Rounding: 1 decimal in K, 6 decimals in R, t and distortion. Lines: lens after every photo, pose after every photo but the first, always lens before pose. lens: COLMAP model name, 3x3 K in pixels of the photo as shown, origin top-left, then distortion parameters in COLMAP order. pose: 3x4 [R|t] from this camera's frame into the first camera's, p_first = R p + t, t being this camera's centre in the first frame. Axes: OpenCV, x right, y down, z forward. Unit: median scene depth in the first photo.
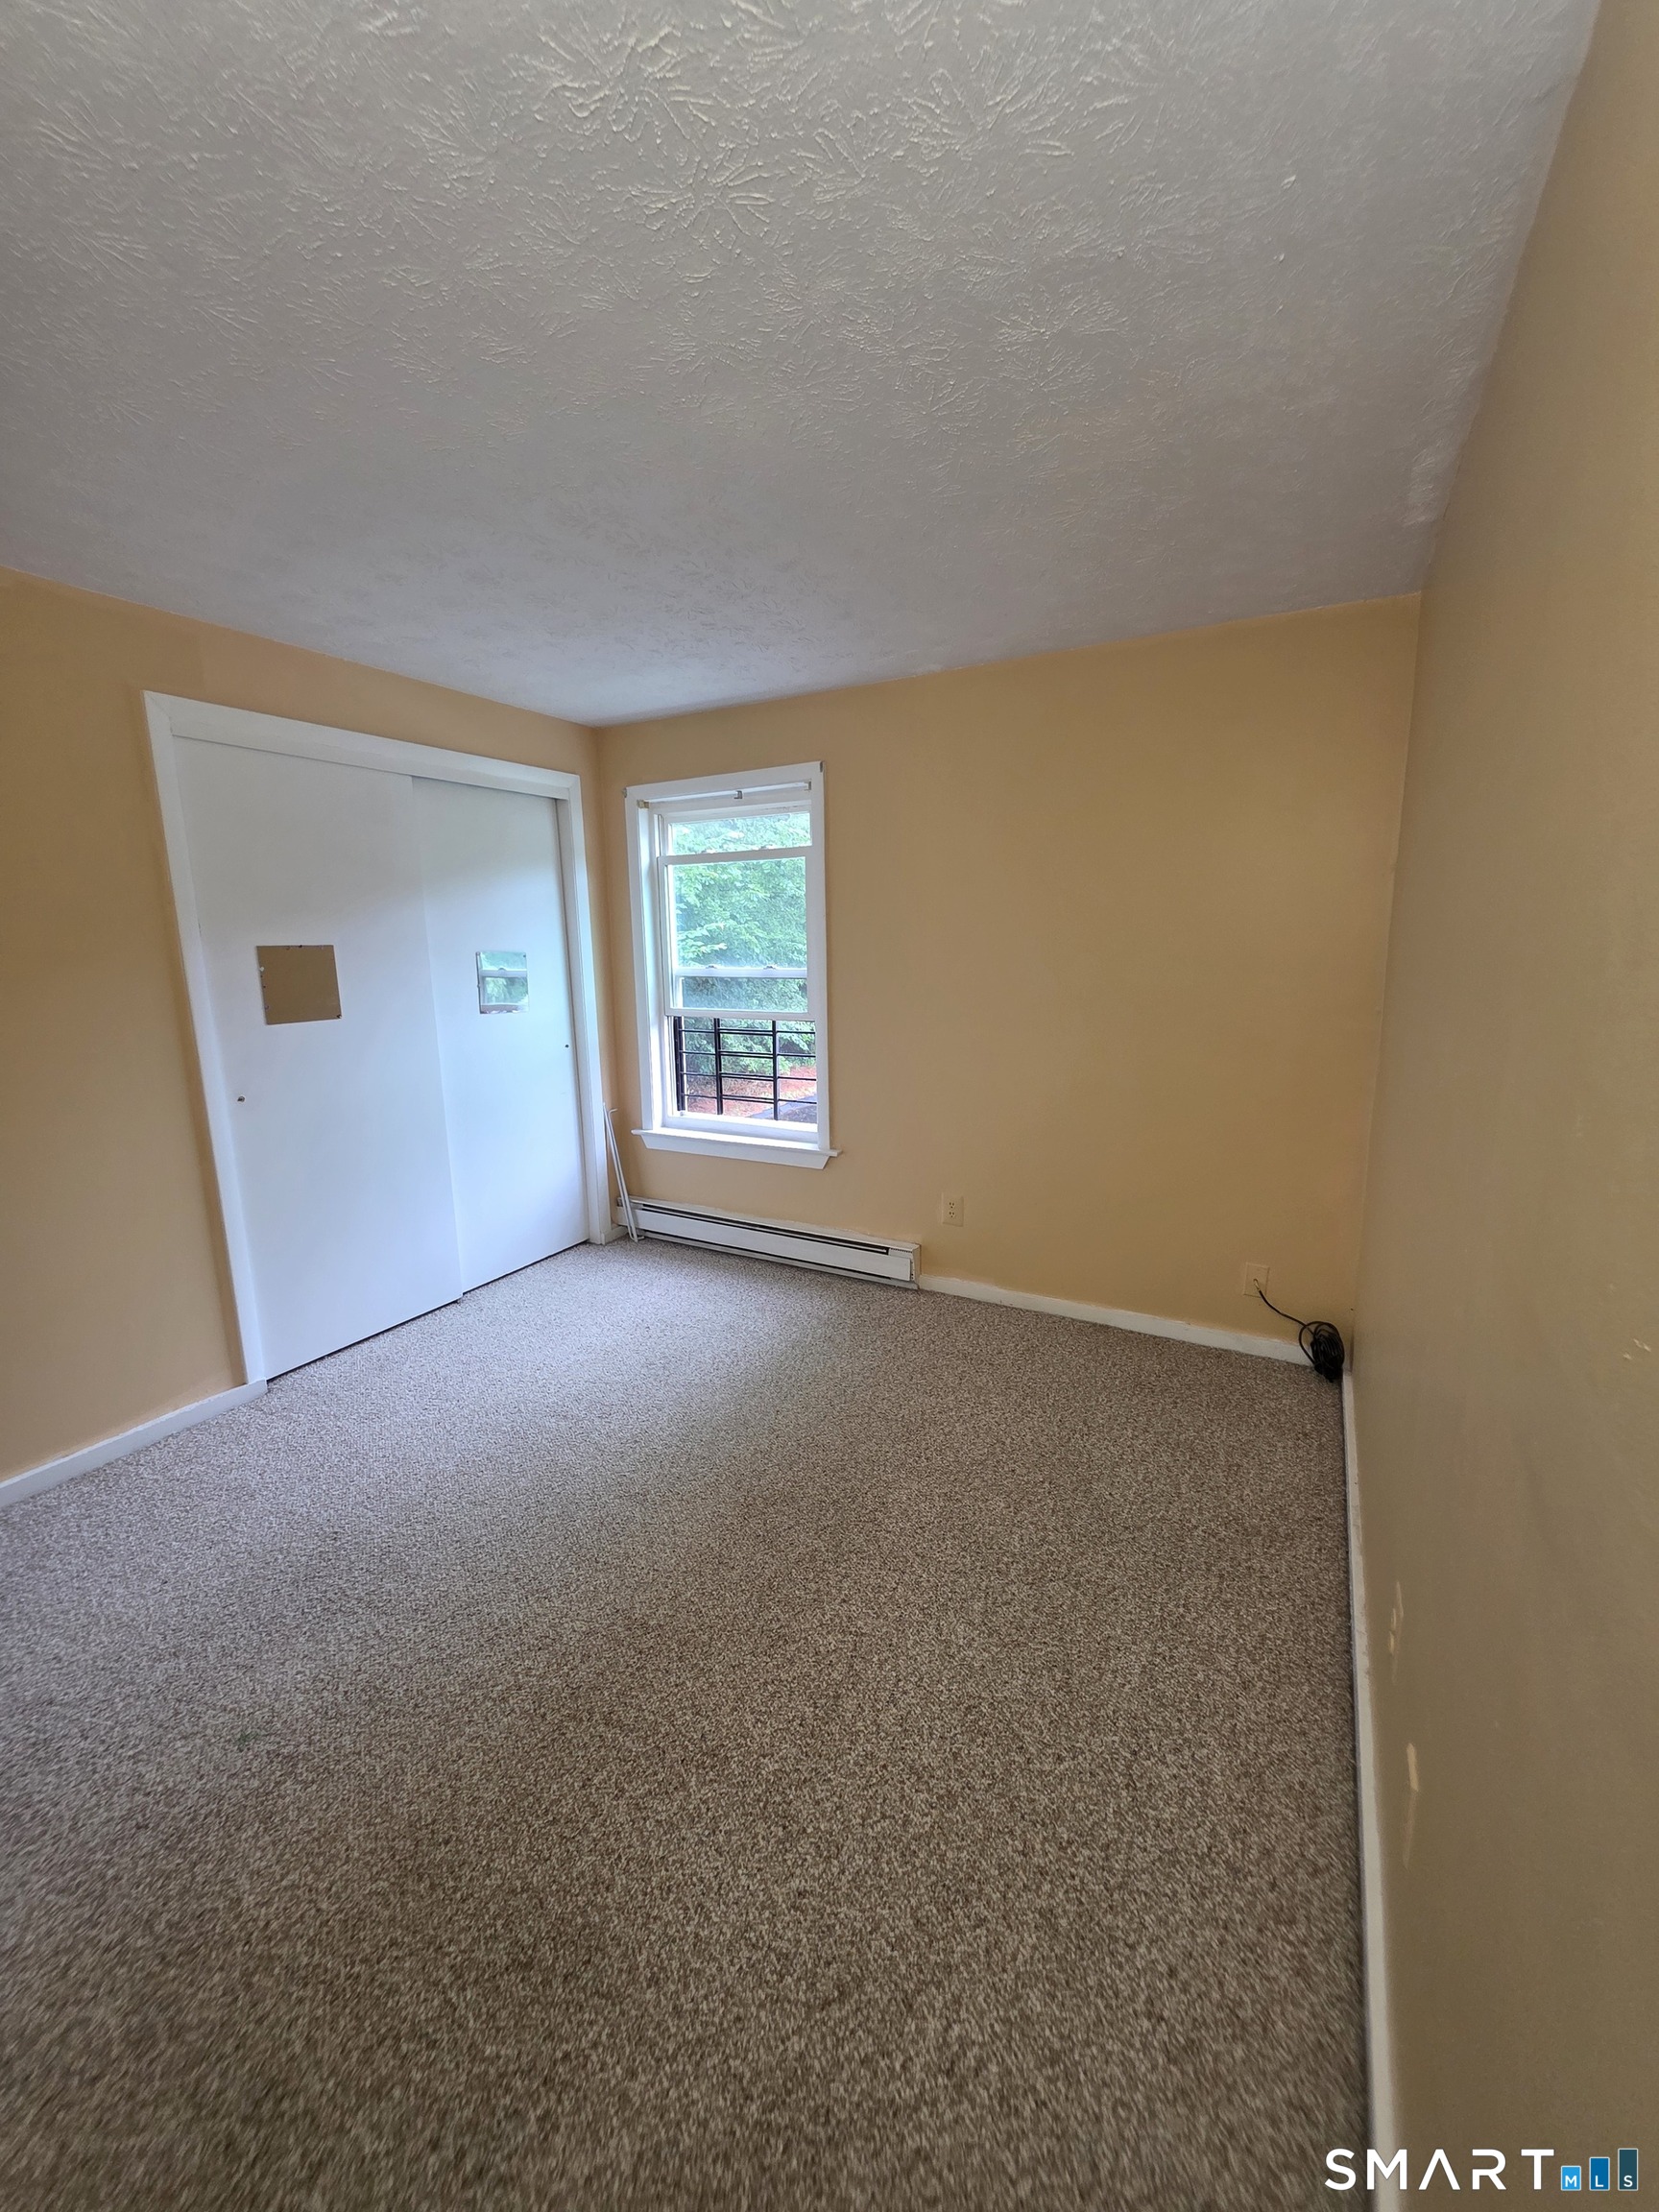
lens RADIAL K [[898.5, 0, 829.5], [0, 898.5, 1106.0], [0, 0, 1]] dist [0.000078, -0.000133]
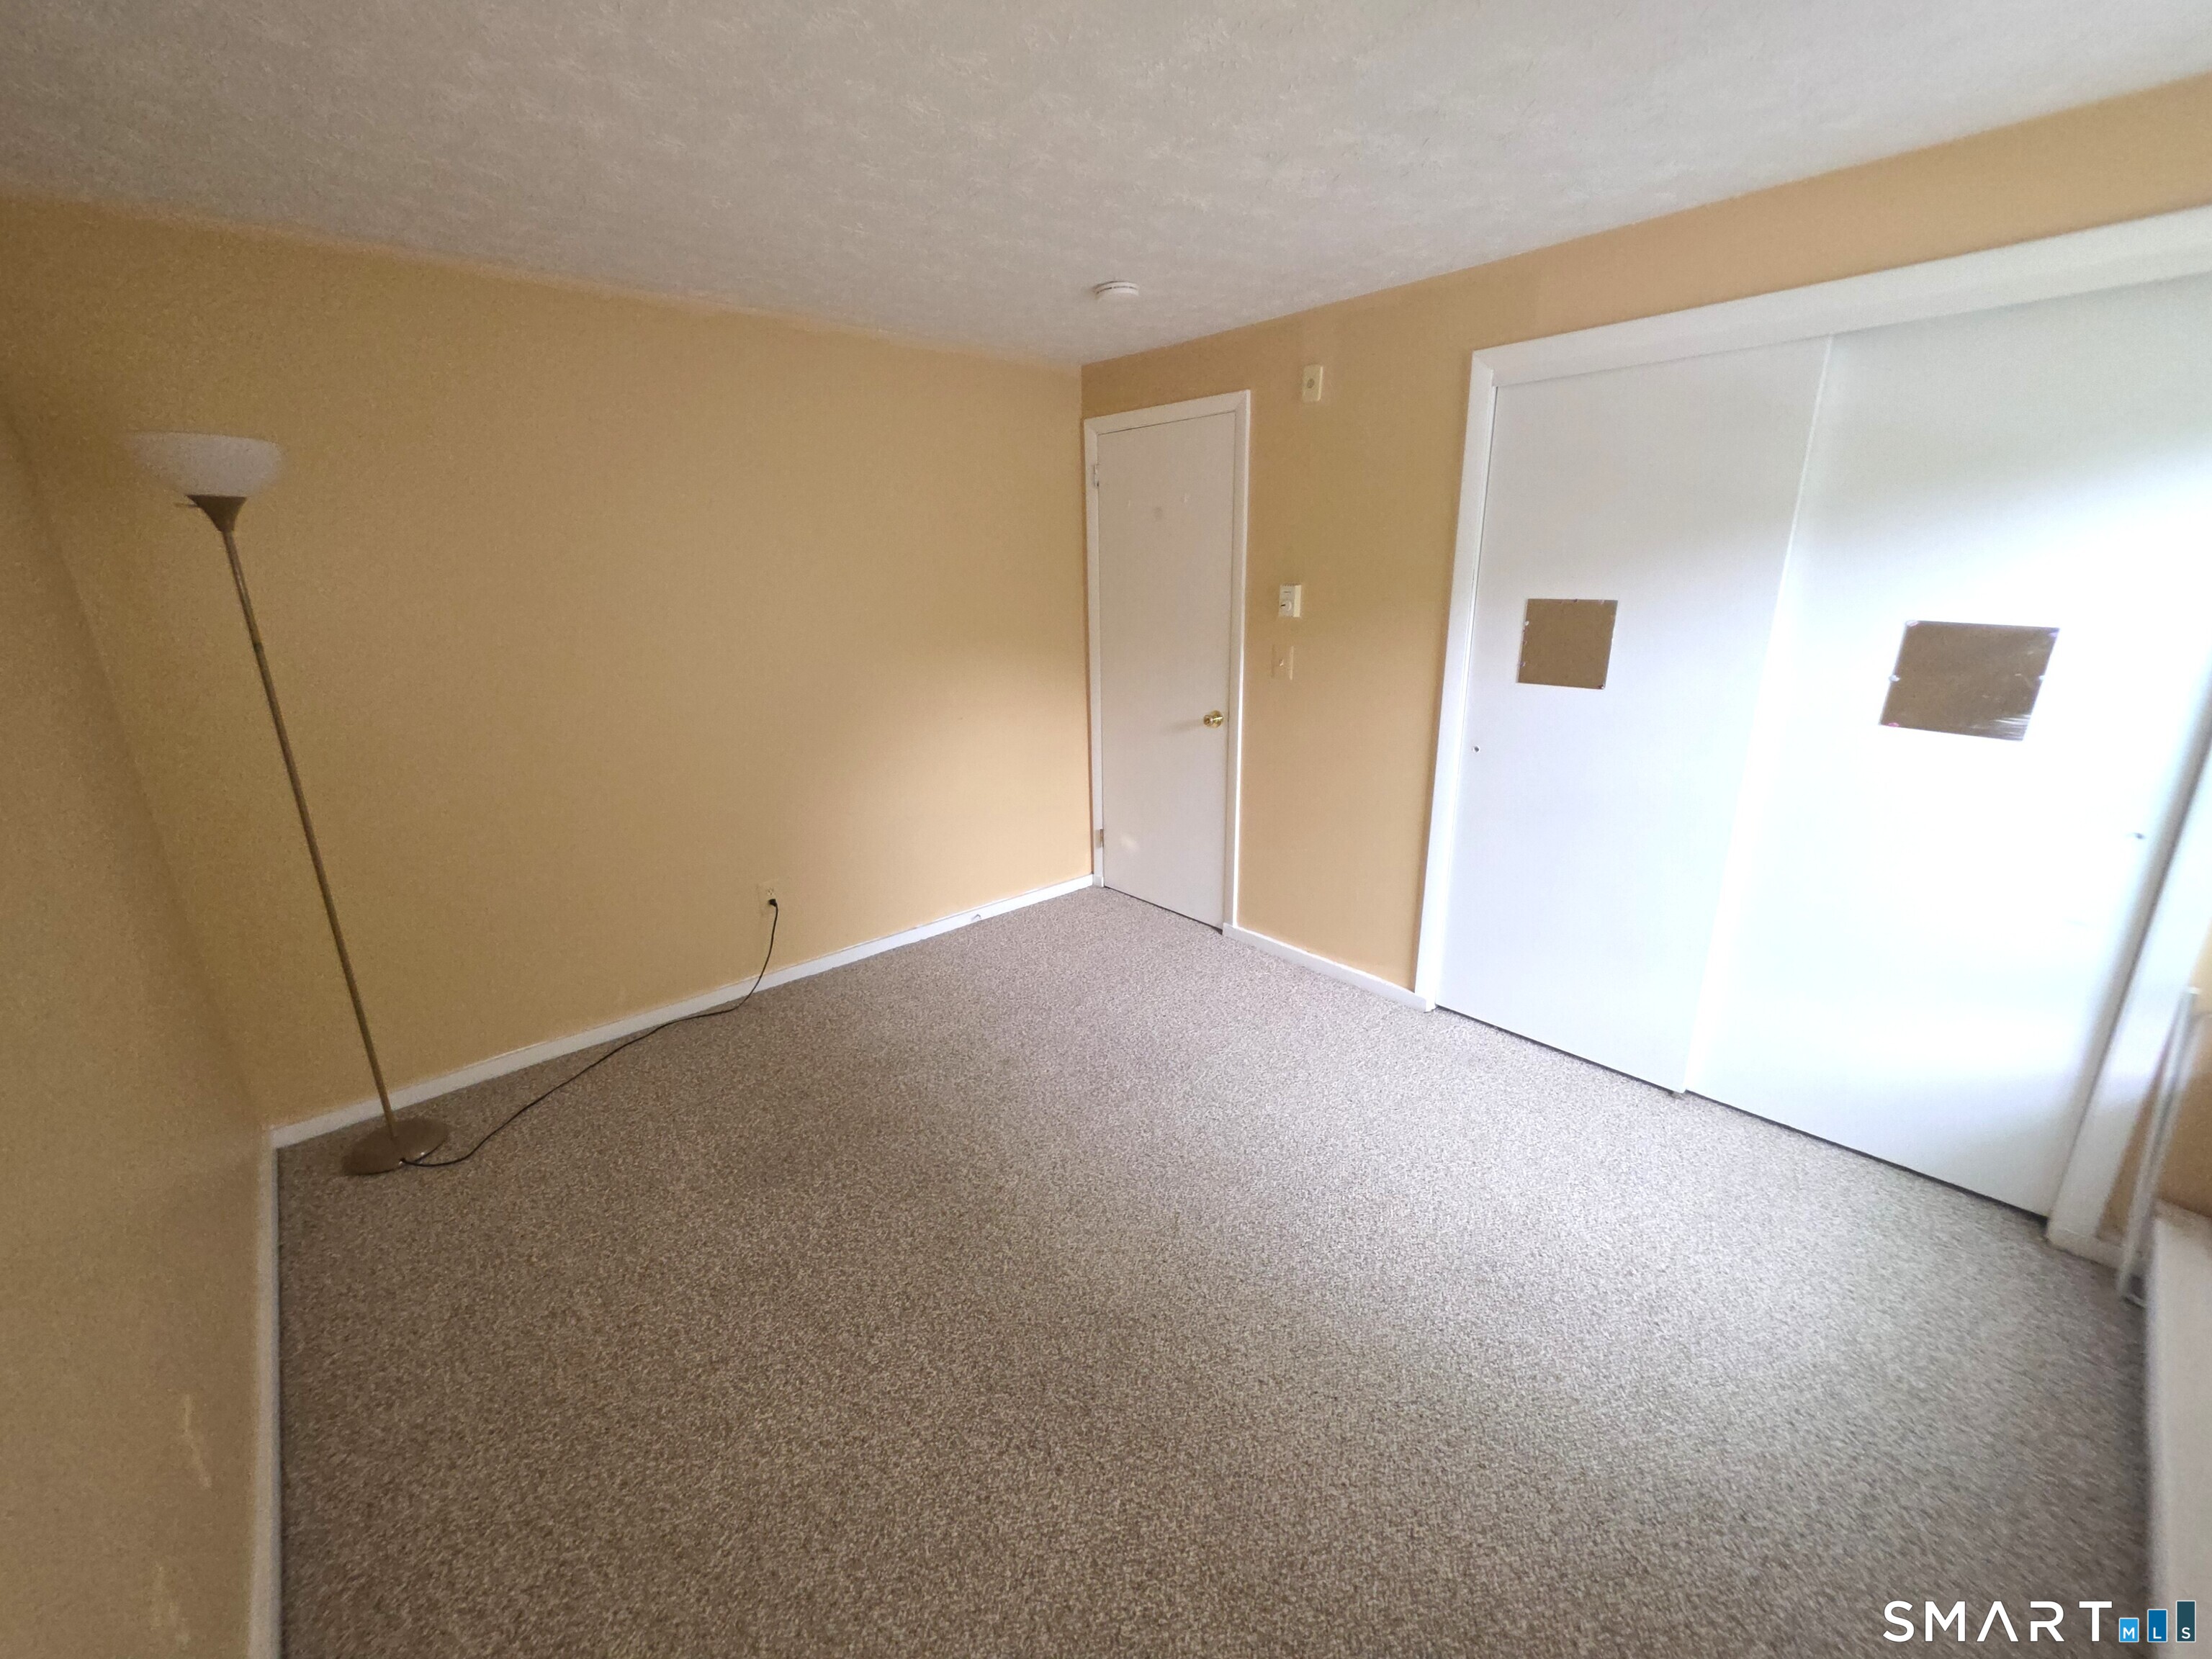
lens RADIAL K [[898.5, 0, 1106.0], [0, 898.5, 829.5], [0, 0, 1]] dist [0.000078, -0.000133]
pose [[-0.333792, 0.288182, -0.897516, 0.435689], [-0.153442, 0.922813, 0.353371, -0.220301], [0.930075, 0.255669, -0.263808, 0.895967]]
